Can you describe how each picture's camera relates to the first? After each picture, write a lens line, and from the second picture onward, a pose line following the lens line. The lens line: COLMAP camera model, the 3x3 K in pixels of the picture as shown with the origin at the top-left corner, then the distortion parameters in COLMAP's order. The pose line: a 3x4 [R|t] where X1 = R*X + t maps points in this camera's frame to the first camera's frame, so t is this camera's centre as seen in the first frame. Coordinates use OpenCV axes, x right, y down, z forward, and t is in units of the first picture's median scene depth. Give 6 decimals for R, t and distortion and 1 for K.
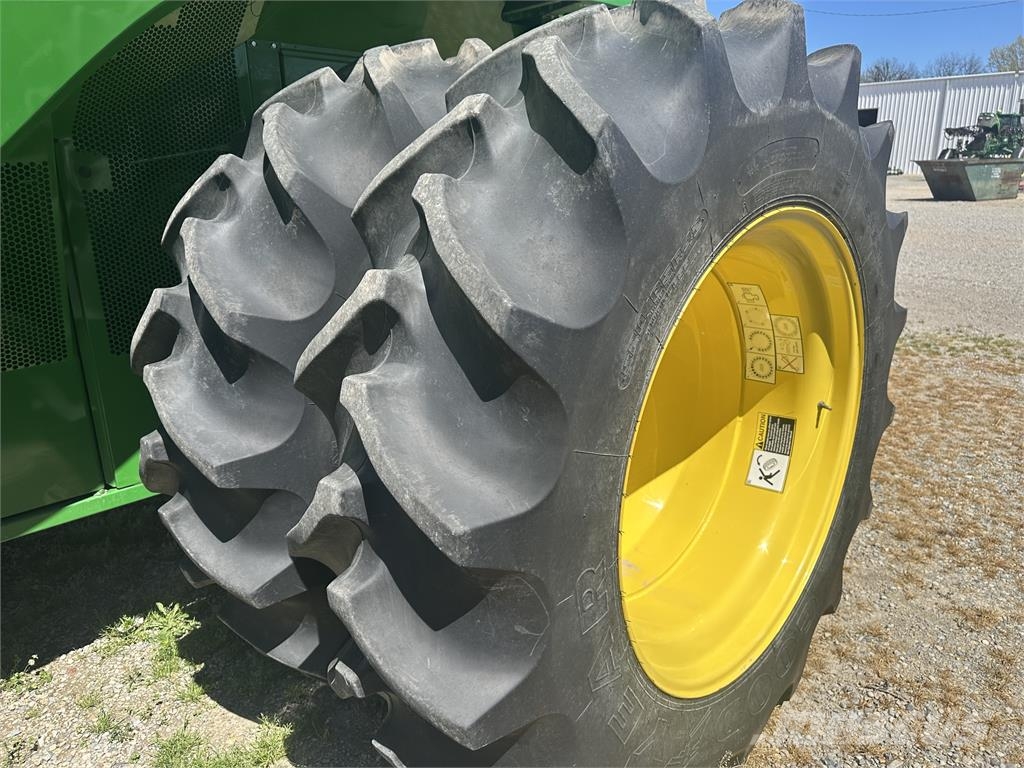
lens RADIAL K [[722.7, 0, 505.0], [0, 722.7, 383.4], [0, 0, 1]] dist [0.031738, -0.035060]
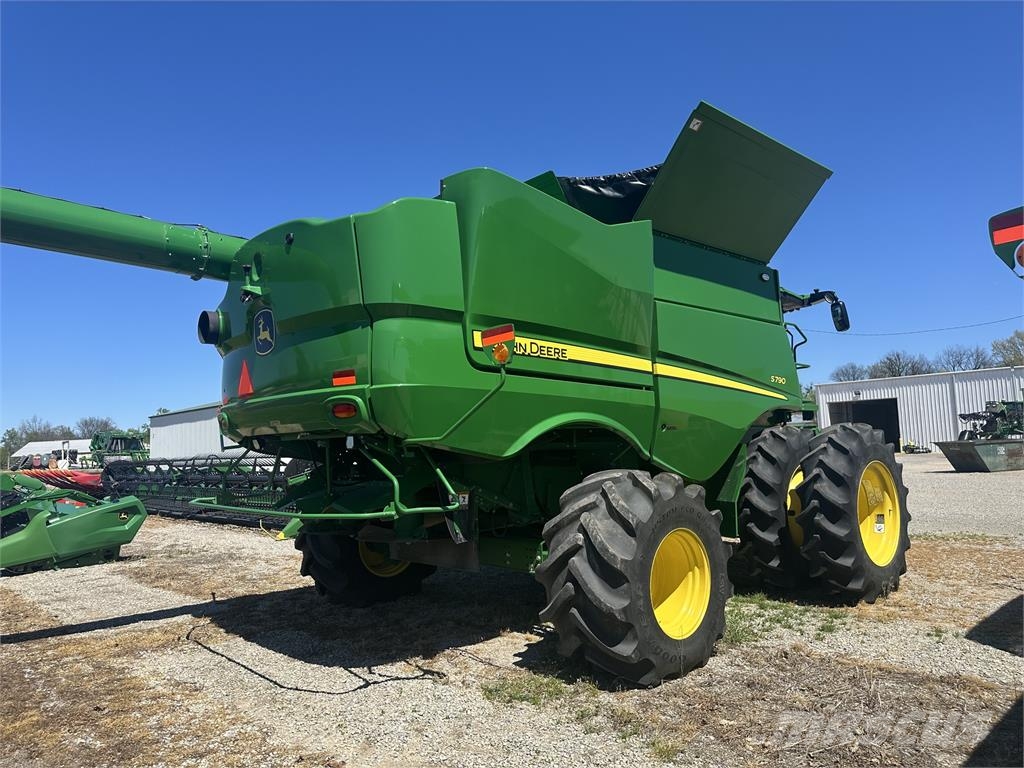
lens RADIAL K [[722.7, 0, 505.0], [0, 722.7, 383.4], [0, 0, 1]] dist [0.031738, -0.035060]
pose [[0.998626, -0.020777, -0.048110, -0.120089], [0.001297, 0.927572, -0.373642, 0.071550], [0.052389, 0.373066, 0.926324, -0.251076]]
